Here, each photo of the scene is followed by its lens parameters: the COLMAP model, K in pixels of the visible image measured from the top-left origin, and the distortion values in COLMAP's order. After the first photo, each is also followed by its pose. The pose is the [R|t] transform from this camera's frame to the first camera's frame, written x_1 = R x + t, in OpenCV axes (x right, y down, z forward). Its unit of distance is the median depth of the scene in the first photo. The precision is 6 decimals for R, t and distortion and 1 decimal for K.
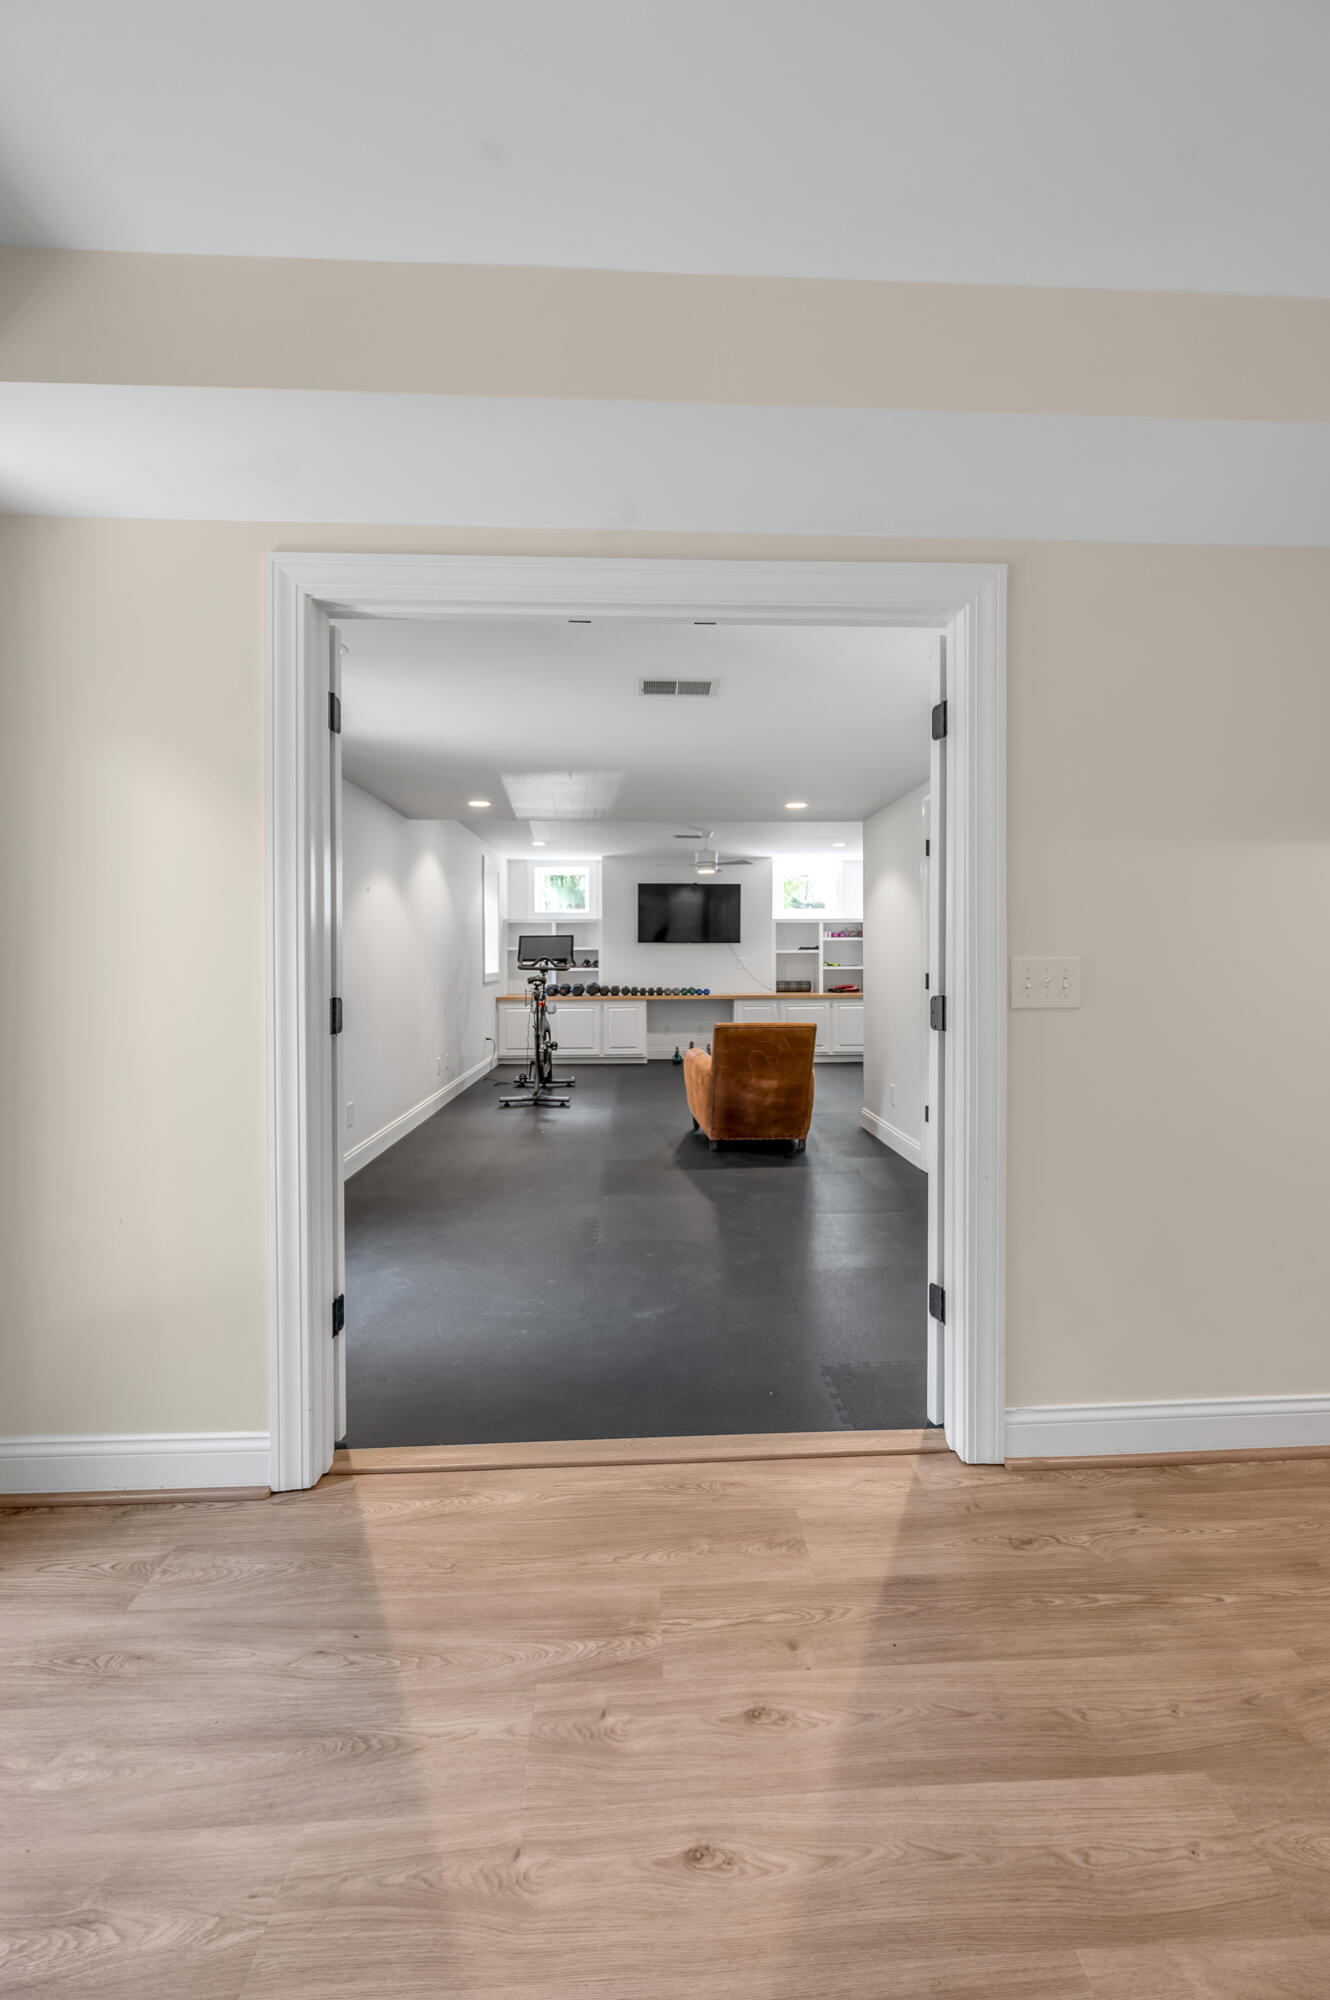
lens RADIAL K [[802.0, 0, 666.7], [0, 802.0, 953.5], [0, 0, 1]] dist [0.000066, 0.000001]
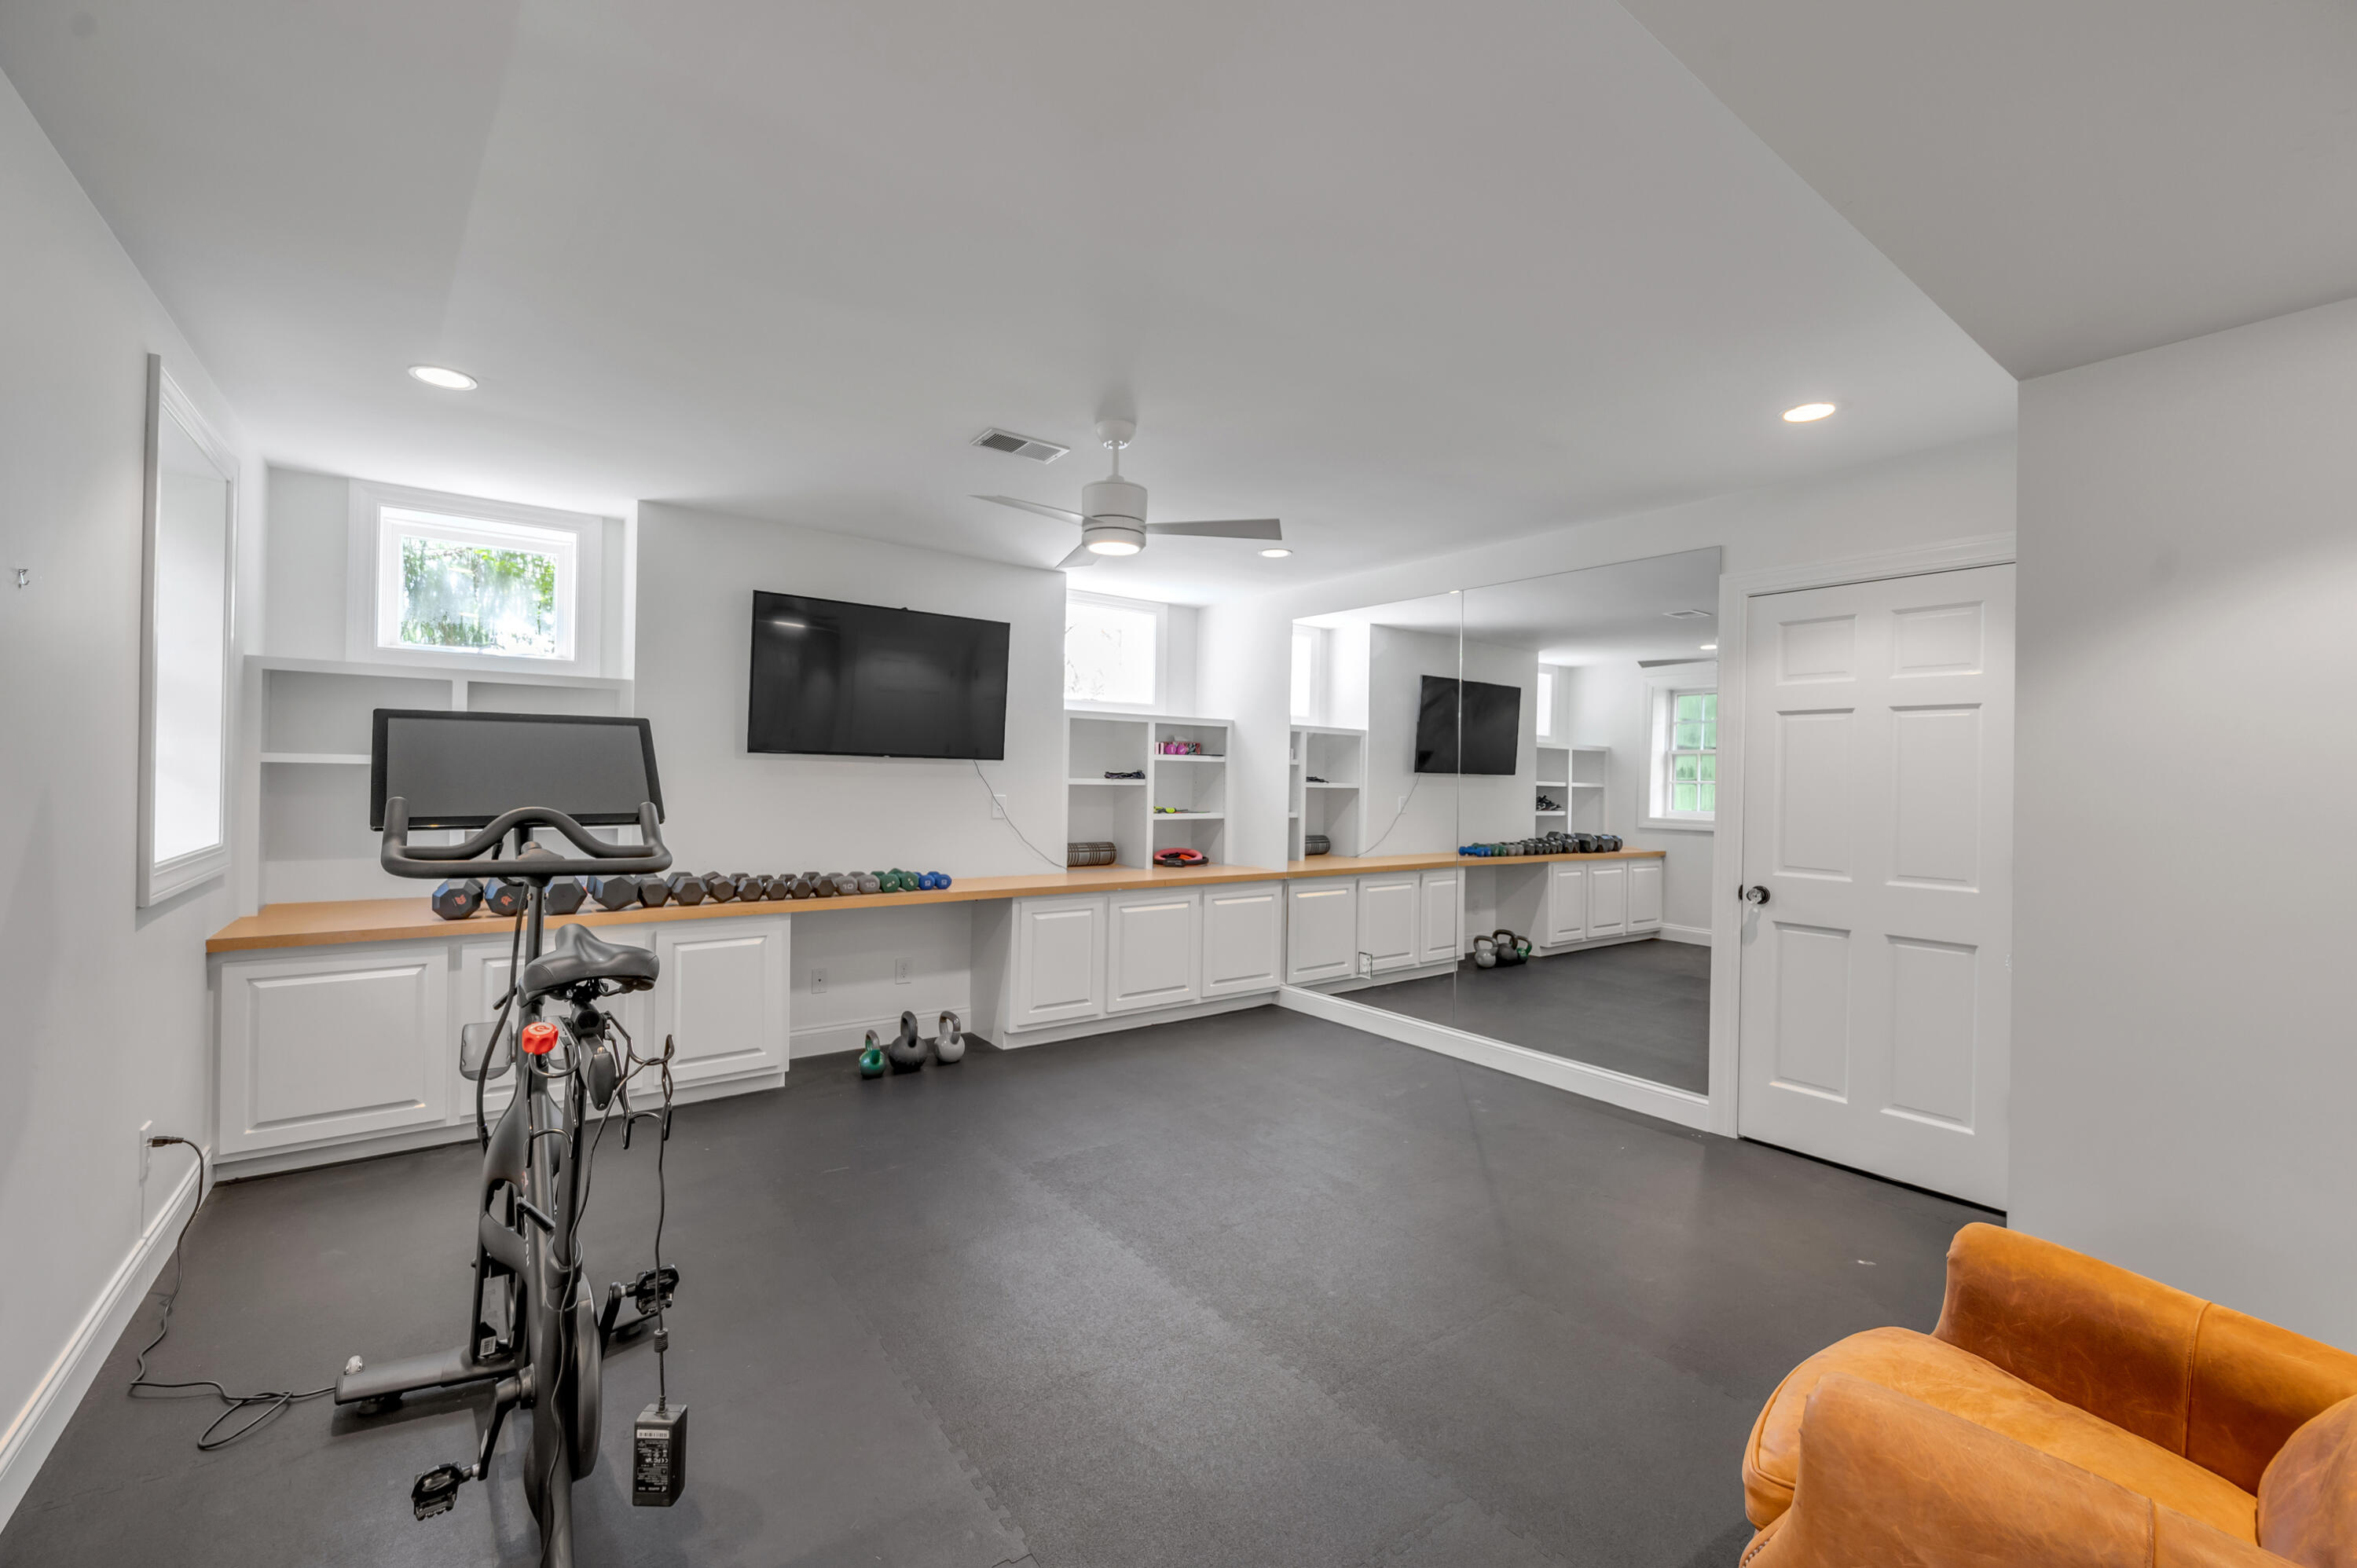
lens RADIAL K [[959.6, 0, 1181.2], [0, 959.6, 771.5], [0, 0, 1]] dist [0.000454, -0.000039]
pose [[0.824331, 0.022438, 0.565663, -0.120290], [-0.023152, 0.999714, -0.005915, -0.006645], [-0.565634, -0.008220, 0.824615, 0.523575]]
